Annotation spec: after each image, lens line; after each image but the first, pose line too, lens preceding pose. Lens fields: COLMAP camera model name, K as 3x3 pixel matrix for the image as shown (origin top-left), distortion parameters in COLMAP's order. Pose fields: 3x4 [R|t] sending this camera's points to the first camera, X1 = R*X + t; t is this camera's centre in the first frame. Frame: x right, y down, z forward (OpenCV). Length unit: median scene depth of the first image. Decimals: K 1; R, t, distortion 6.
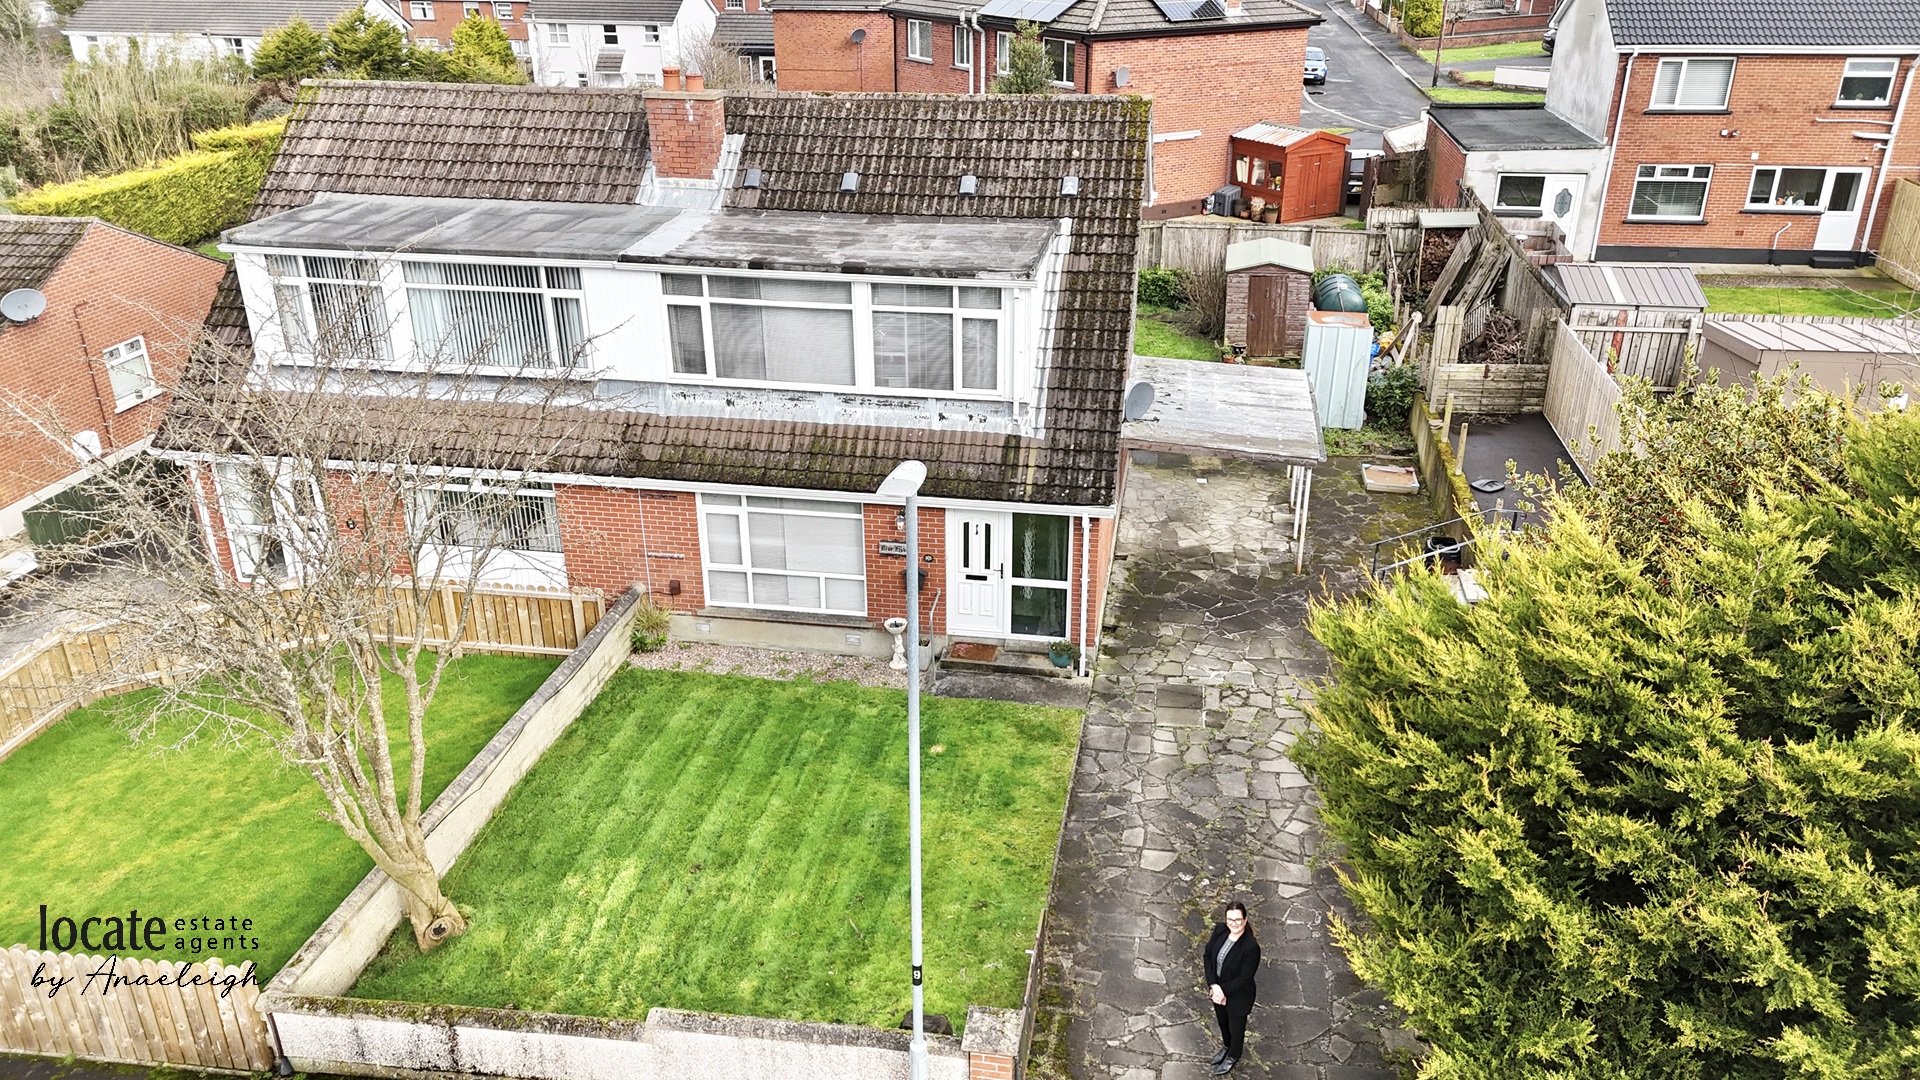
lens RADIAL K [[1379.0, 0, 959.3], [0, 1379.0, 540.0], [0, 0, 1]] dist [0.068218, -0.004863]
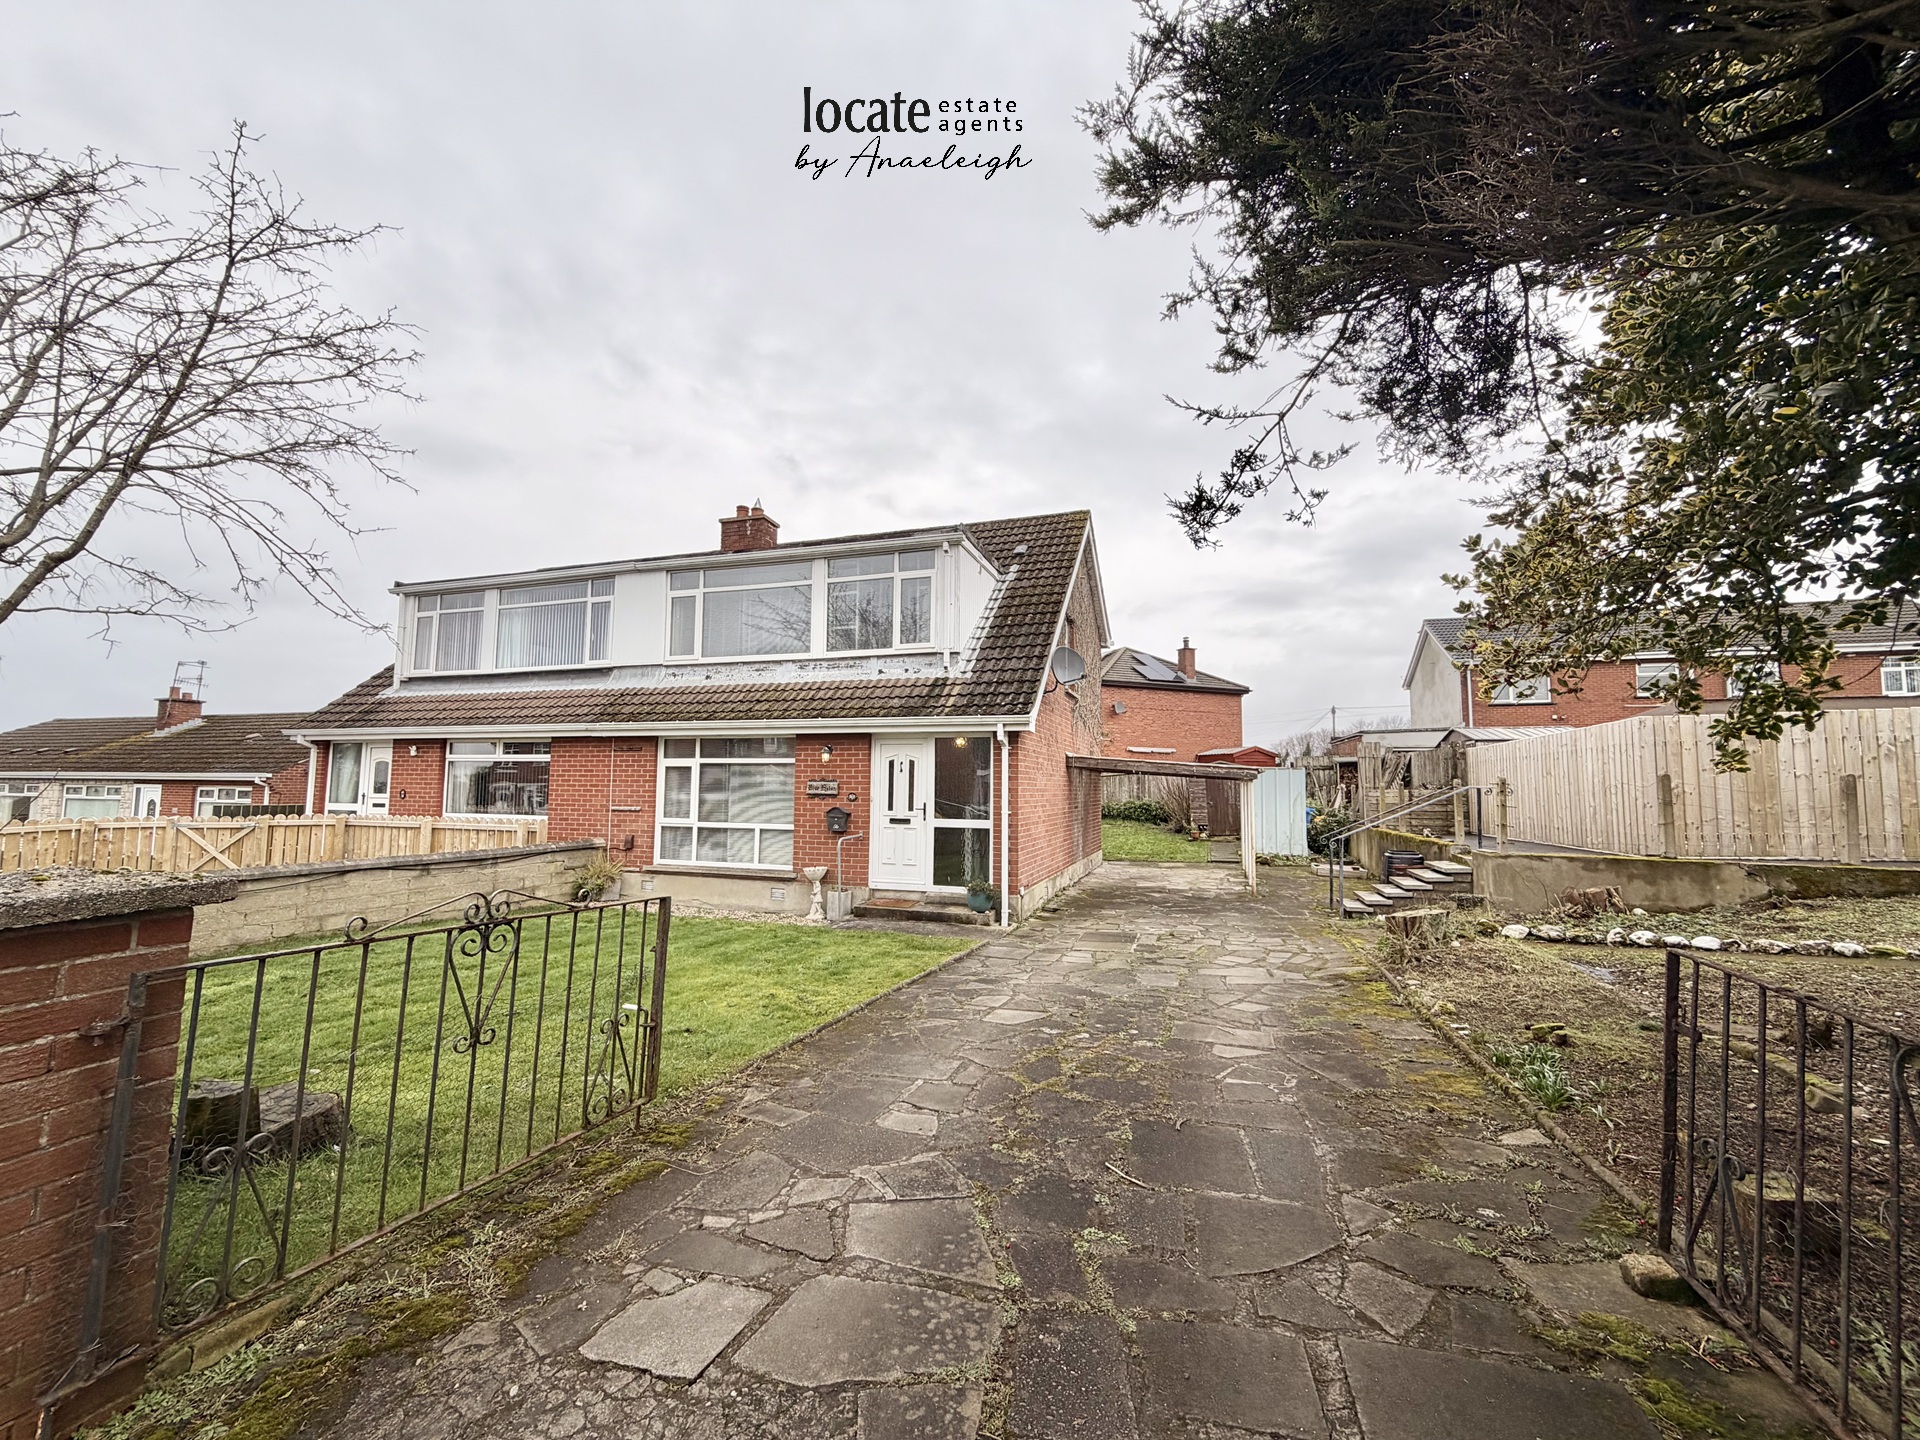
lens RADIAL K [[763.5, 0, 954.4], [0, 763.5, 720.7], [0, 0, 1]] dist [0.000045, -0.000461]
pose [[0.988618, 0.004207, -0.150386, 0.133134], [-0.076285, 0.875591, -0.476992, 0.222537], [0.129670, 0.483036, 0.865946, 0.509417]]
